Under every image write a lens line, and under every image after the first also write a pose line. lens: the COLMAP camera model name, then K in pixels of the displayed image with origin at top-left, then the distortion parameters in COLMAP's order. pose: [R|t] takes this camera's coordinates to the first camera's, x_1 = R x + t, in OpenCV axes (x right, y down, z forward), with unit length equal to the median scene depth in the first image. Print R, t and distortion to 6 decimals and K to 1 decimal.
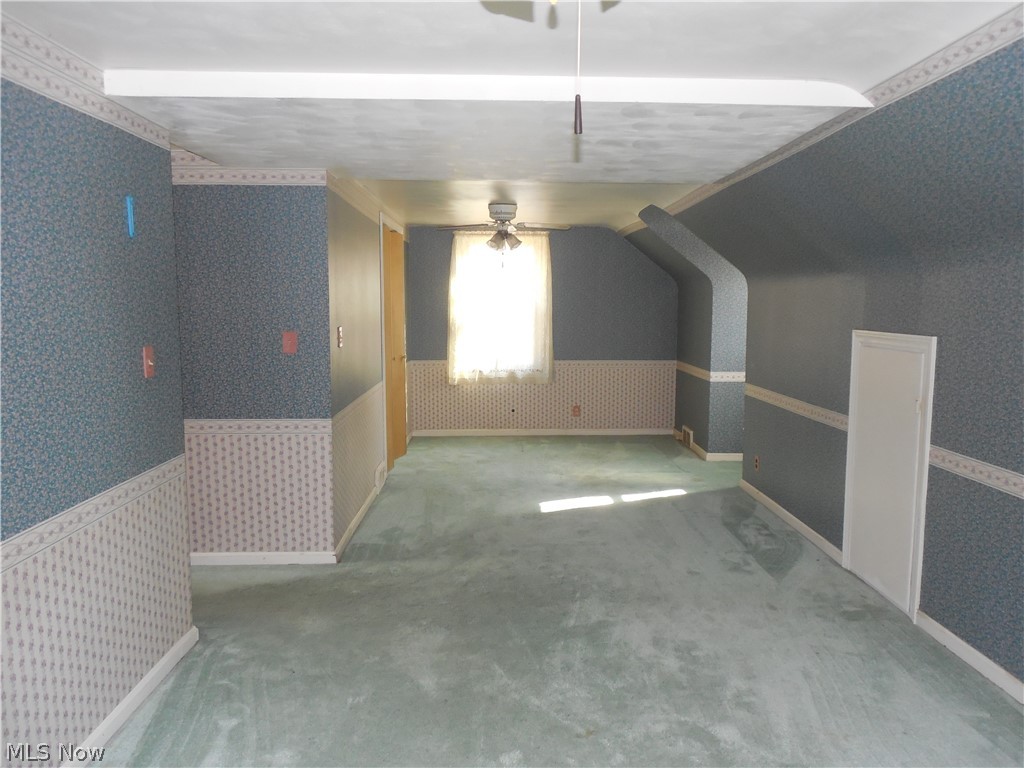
lens RADIAL K [[765.6, 0, 512.0], [0, 765.6, 384.0], [0, 0, 1]] dist [0.010076, 0.001164]
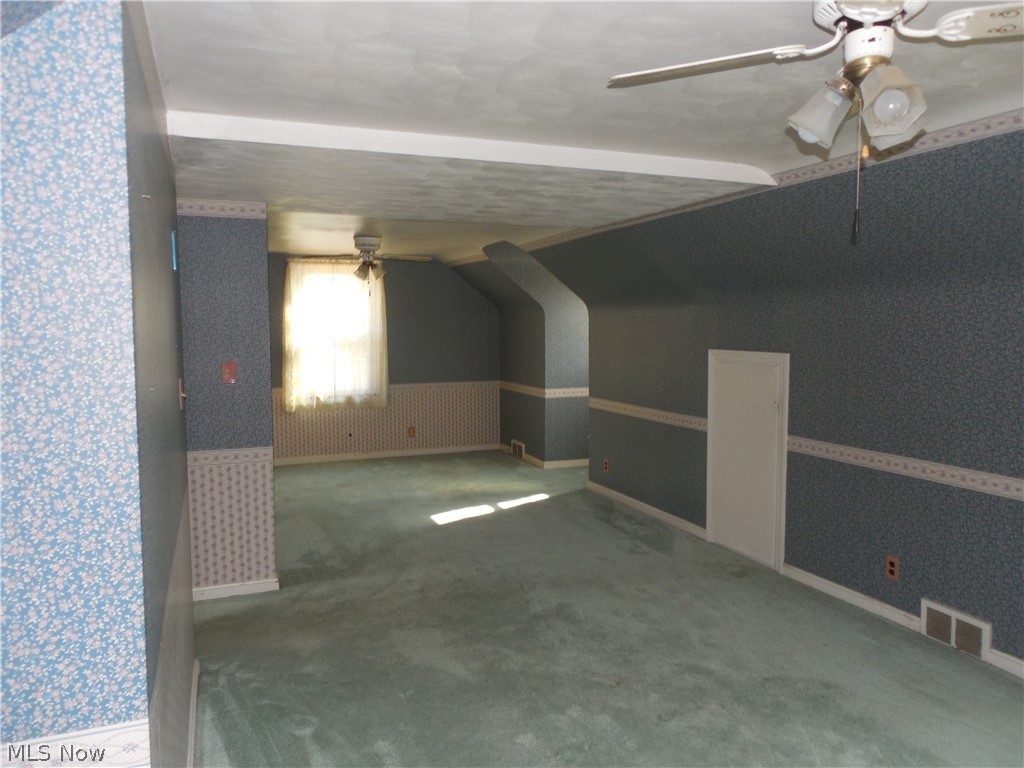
lens RADIAL K [[765.6, 0, 512.0], [0, 765.6, 384.0], [0, 0, 1]] dist [0.010076, 0.001164]
pose [[0.941566, -0.034076, 0.335099, -0.261924], [0.044356, 0.998749, -0.023071, 0.000233], [-0.333894, 0.036587, 0.941900, -0.064120]]
